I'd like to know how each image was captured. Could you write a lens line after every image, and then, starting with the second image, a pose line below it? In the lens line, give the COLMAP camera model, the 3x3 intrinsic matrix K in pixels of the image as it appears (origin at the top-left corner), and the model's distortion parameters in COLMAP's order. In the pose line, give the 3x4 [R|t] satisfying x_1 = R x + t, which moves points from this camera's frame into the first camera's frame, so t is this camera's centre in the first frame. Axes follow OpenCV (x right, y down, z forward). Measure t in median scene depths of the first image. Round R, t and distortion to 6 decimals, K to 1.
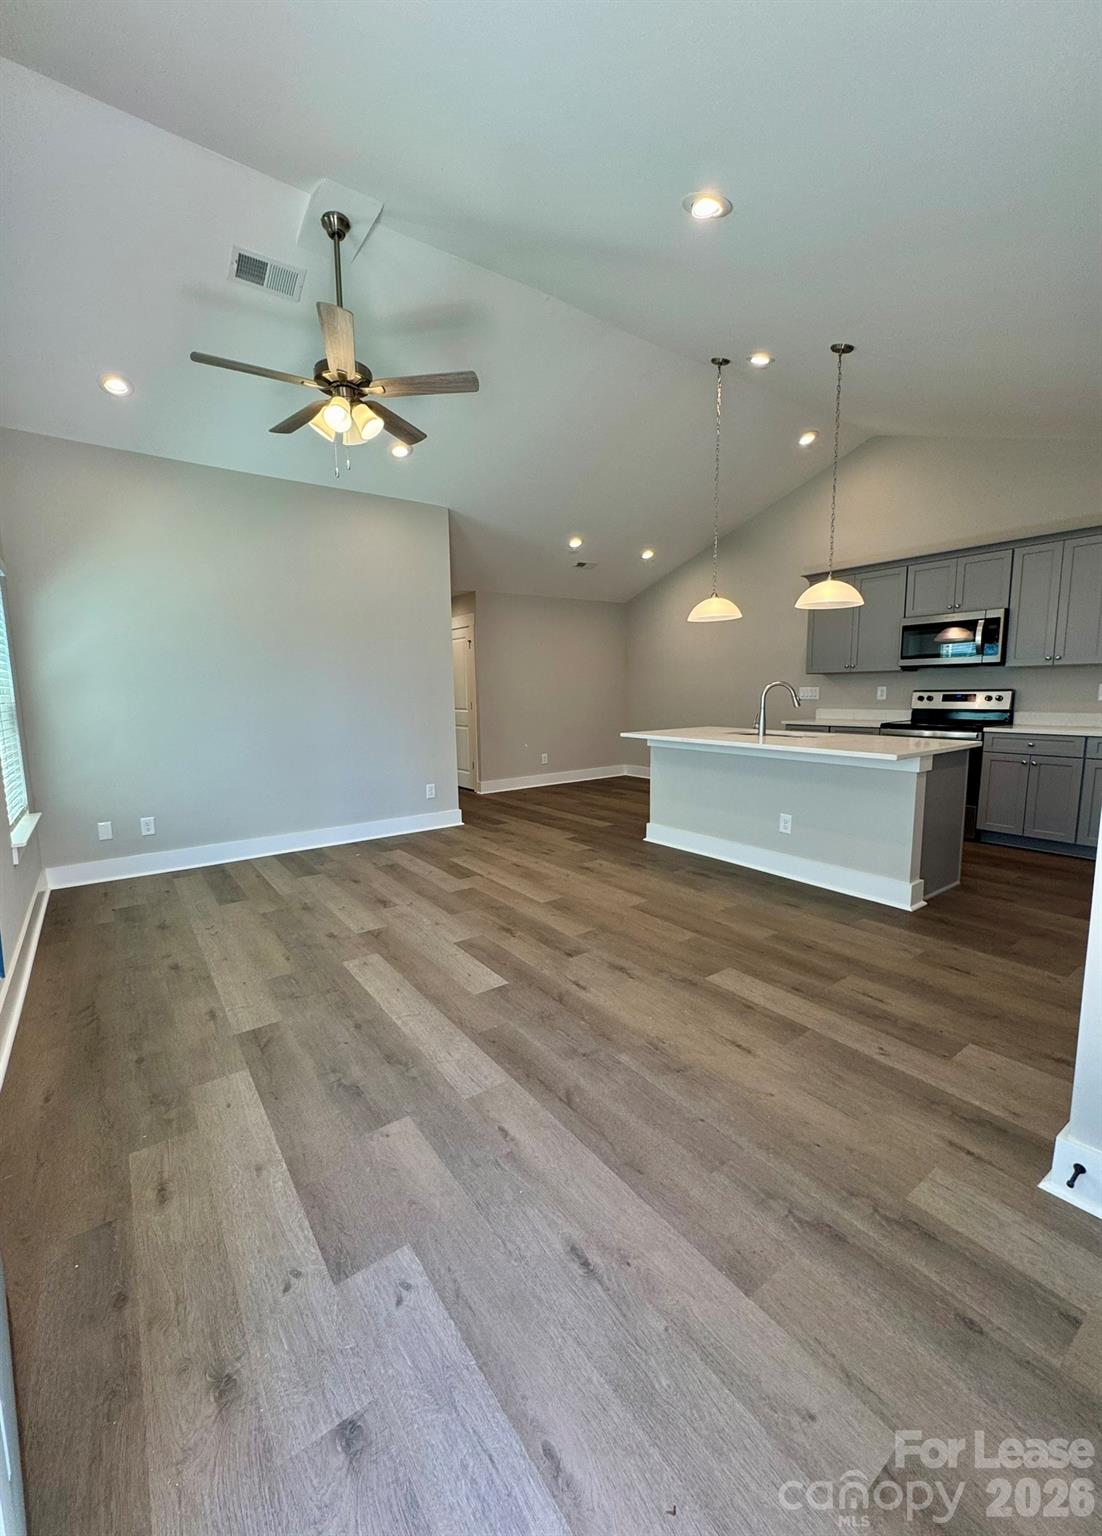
lens RADIAL K [[613.5, 0, 526.7], [0, 613.5, 766.9], [0, 0, 1]] dist [-0.005568, 0.000671]
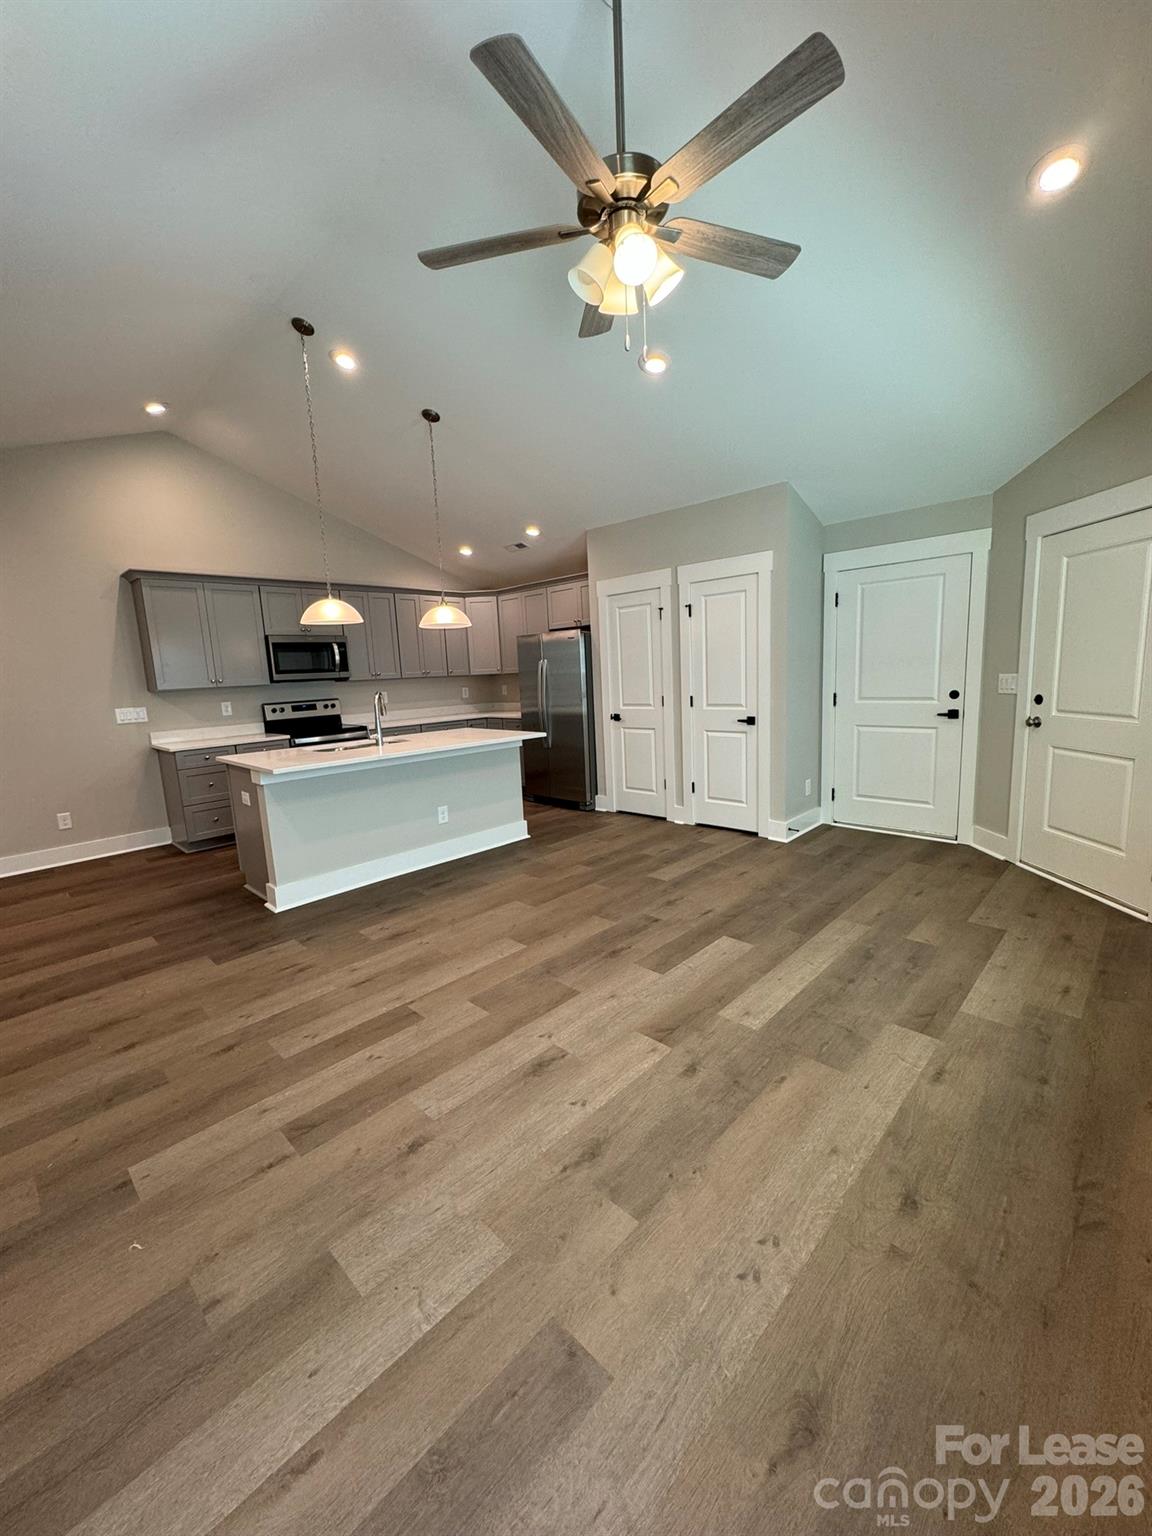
lens RADIAL K [[613.9, 0, 577.9], [0, 613.9, 764.3], [0, 0, 1]] dist [-0.006600, 0.002322]
pose [[-0.193868, -0.123394, 0.973236, -0.809591], [0.173653, 0.972076, 0.157838, -0.150609], [-0.965536, 0.199606, -0.167027, 1.053561]]
